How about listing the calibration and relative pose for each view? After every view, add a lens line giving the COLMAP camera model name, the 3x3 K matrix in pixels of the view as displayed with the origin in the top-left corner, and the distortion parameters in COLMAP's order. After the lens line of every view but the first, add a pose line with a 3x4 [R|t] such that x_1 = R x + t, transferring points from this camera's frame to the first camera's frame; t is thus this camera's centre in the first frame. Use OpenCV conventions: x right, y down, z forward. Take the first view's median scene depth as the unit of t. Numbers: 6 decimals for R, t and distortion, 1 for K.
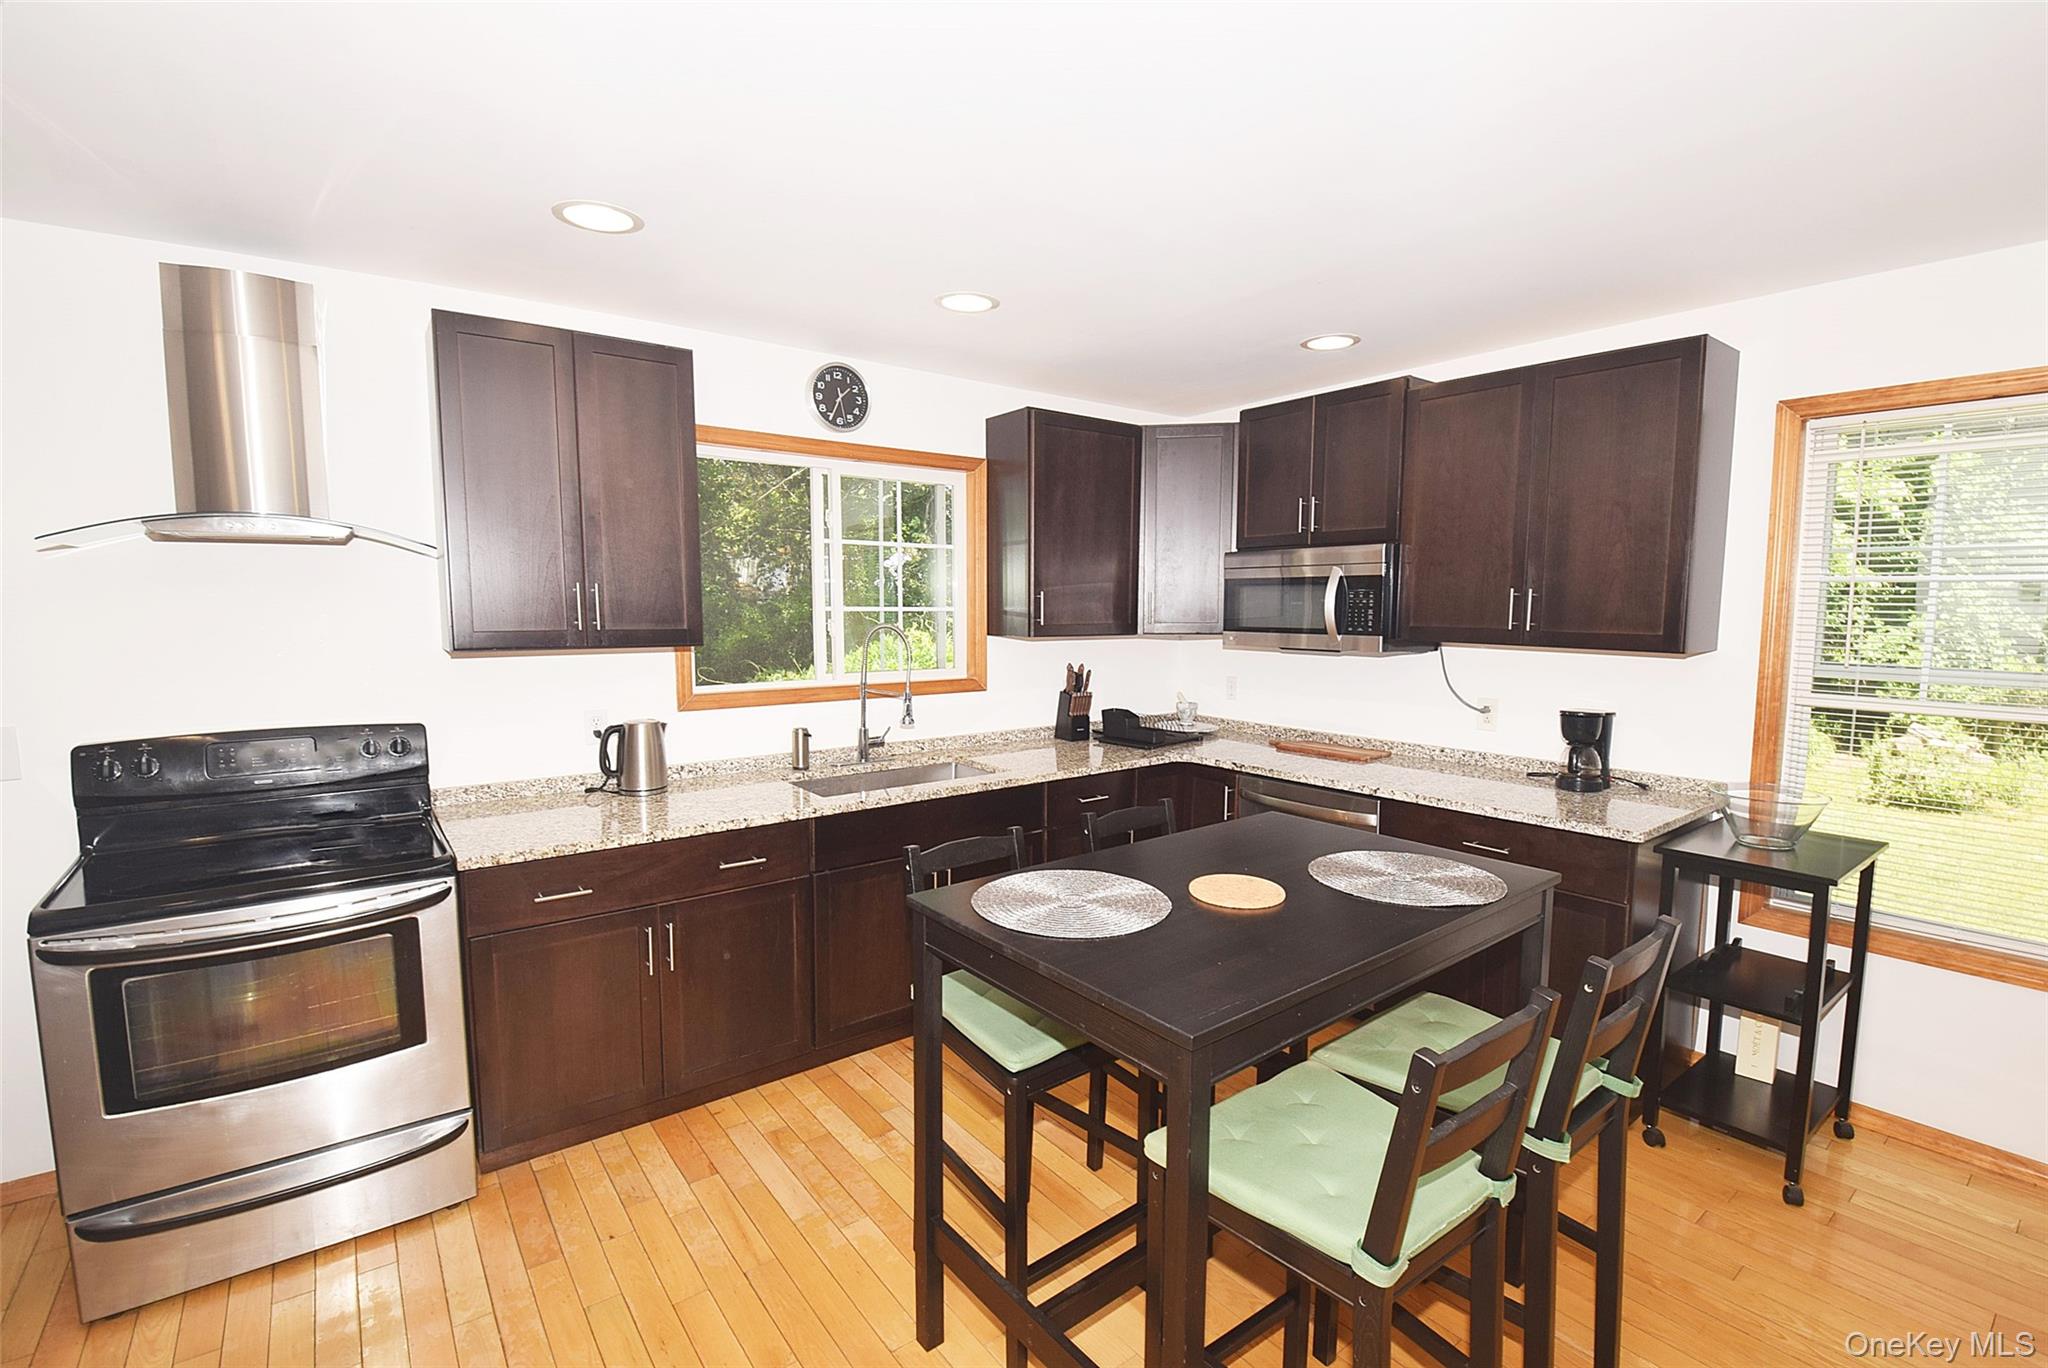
lens RADIAL K [[901.0, 0, 1027.5], [0, 901.0, 694.0], [0, 0, 1]] dist [-0.001982, -0.020471]
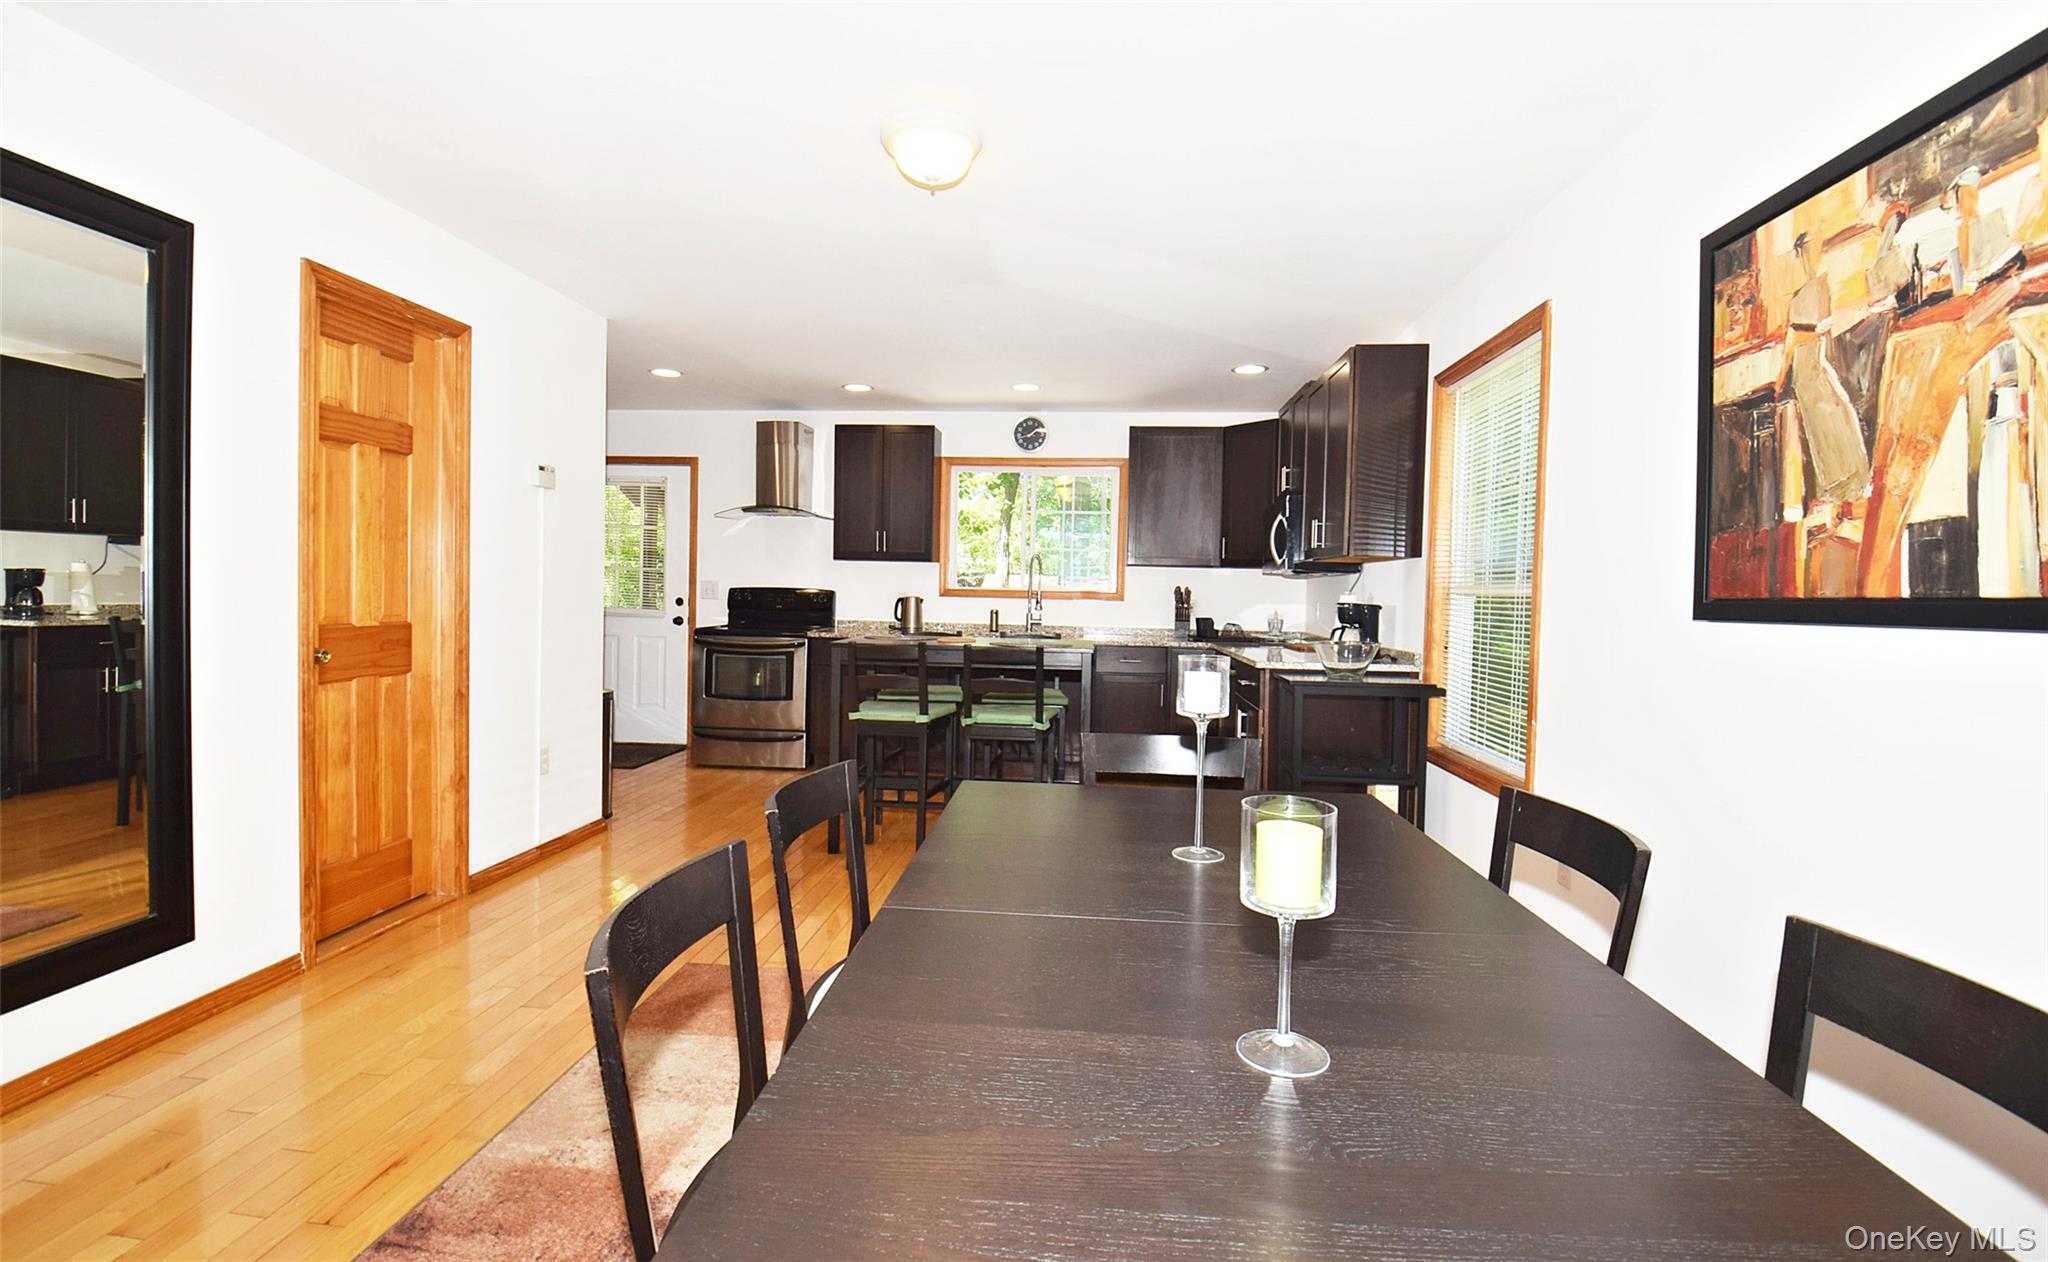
lens RADIAL K [[938.7, 0, 1021.8], [0, 938.7, 618.4], [0, 0, 1]] dist [-0.031070, -0.000475]
pose [[0.728611, 0.031663, -0.684196, 1.135722], [-0.090053, 0.994688, -0.049867, 0.148875], [0.678983, 0.097947, 0.727591, -0.387610]]
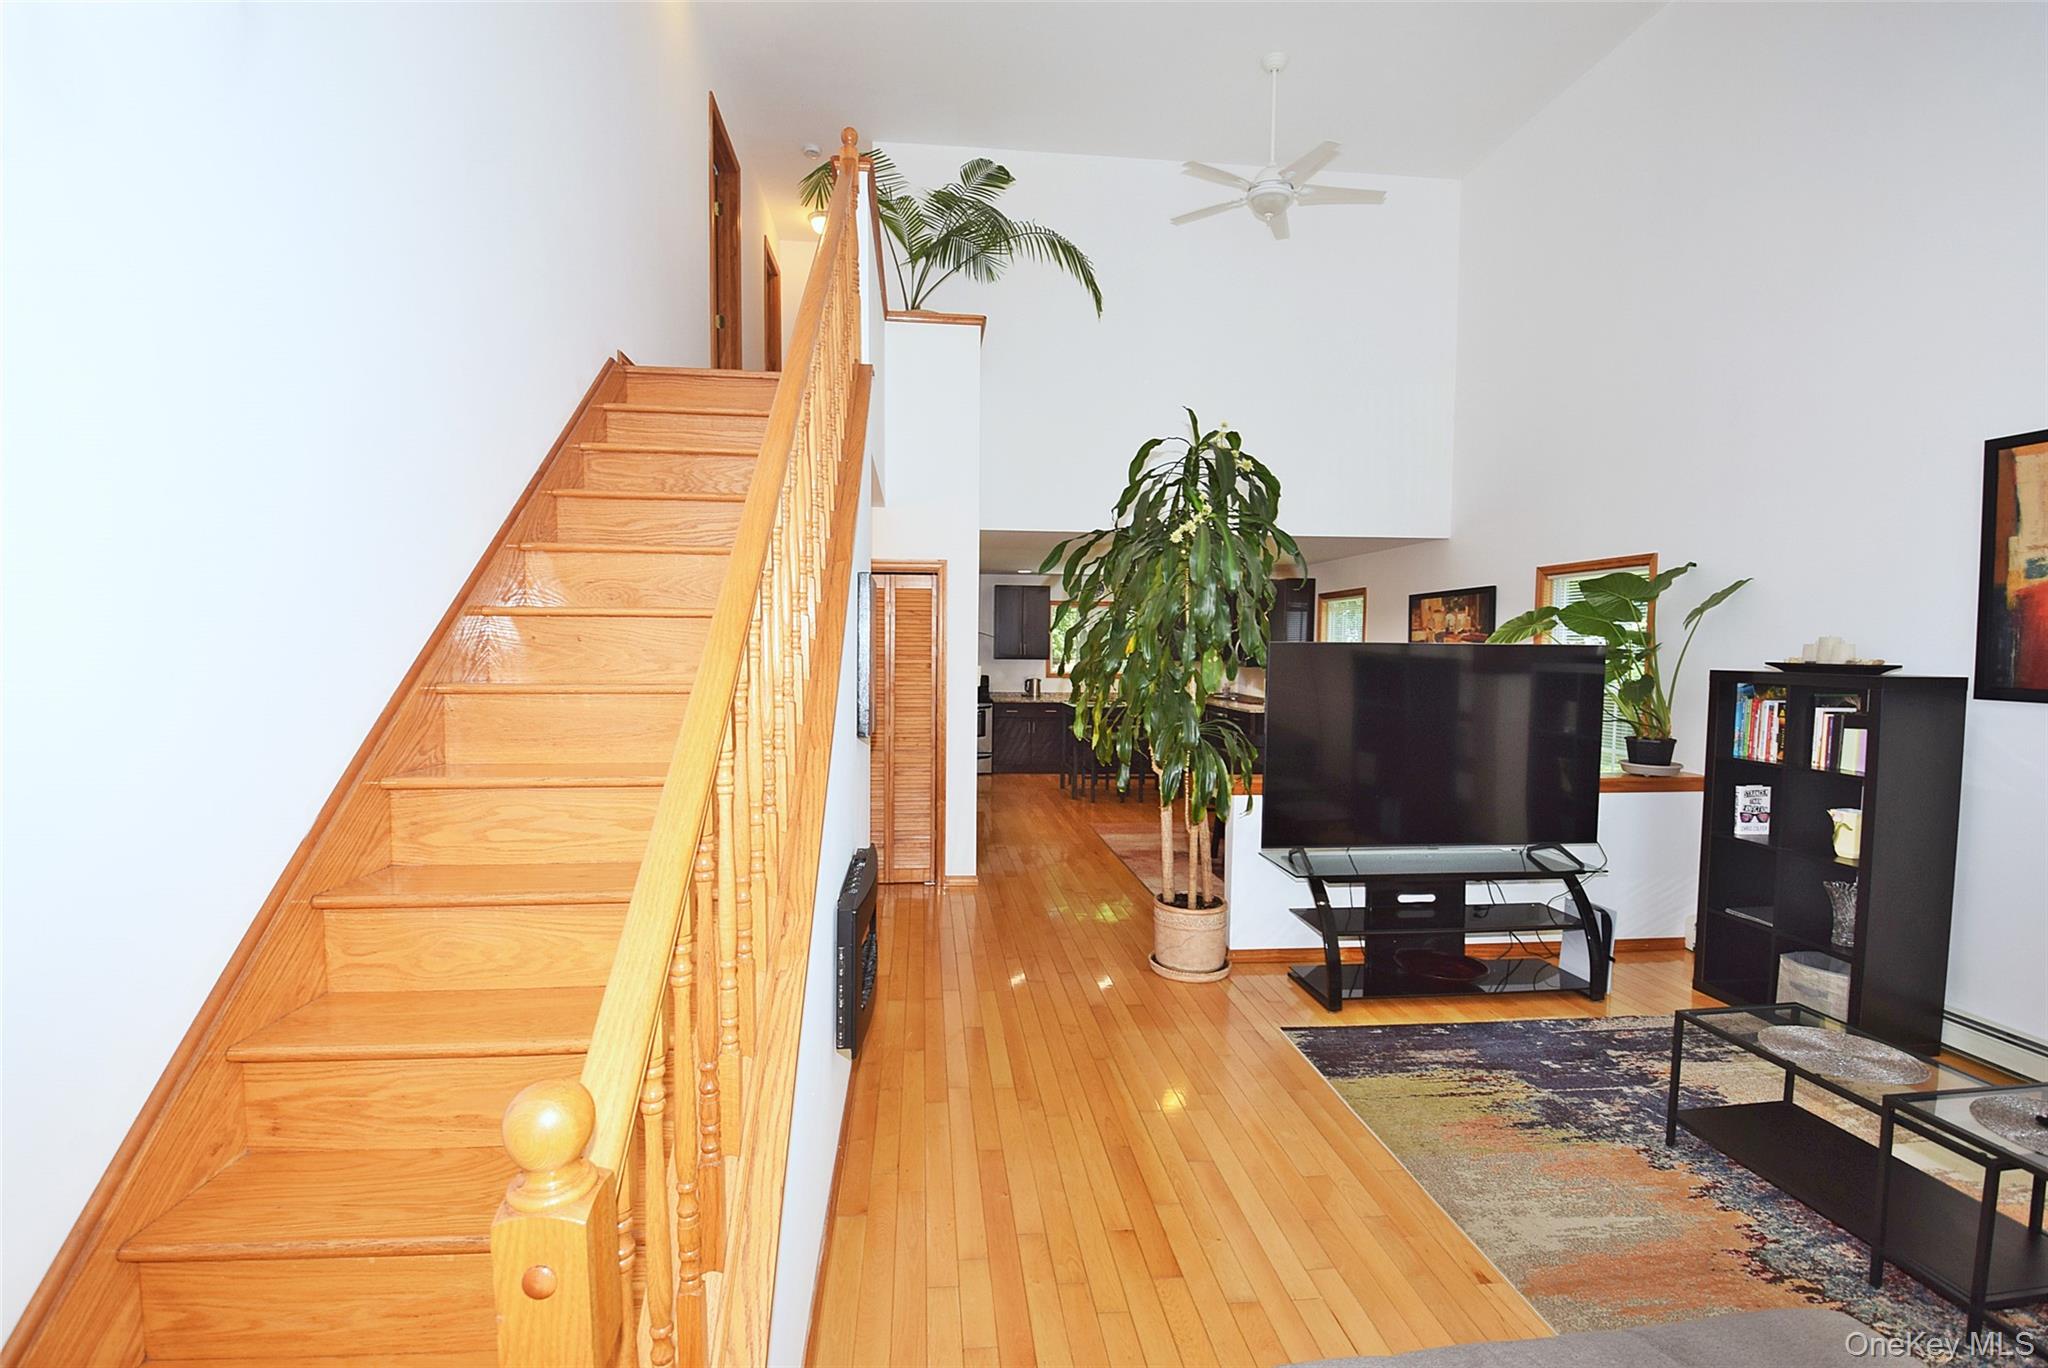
lens RADIAL K [[916.7, 0, 1024.6], [0, 916.7, 693.8], [0, 0, 1]] dist [0.022928, -0.029027]
pose [[0.852773, 0.037445, -0.520938, 1.434394], [-0.066661, 0.997072, -0.037454, 0.220971], [0.518011, 0.066666, 0.852772, -2.151462]]
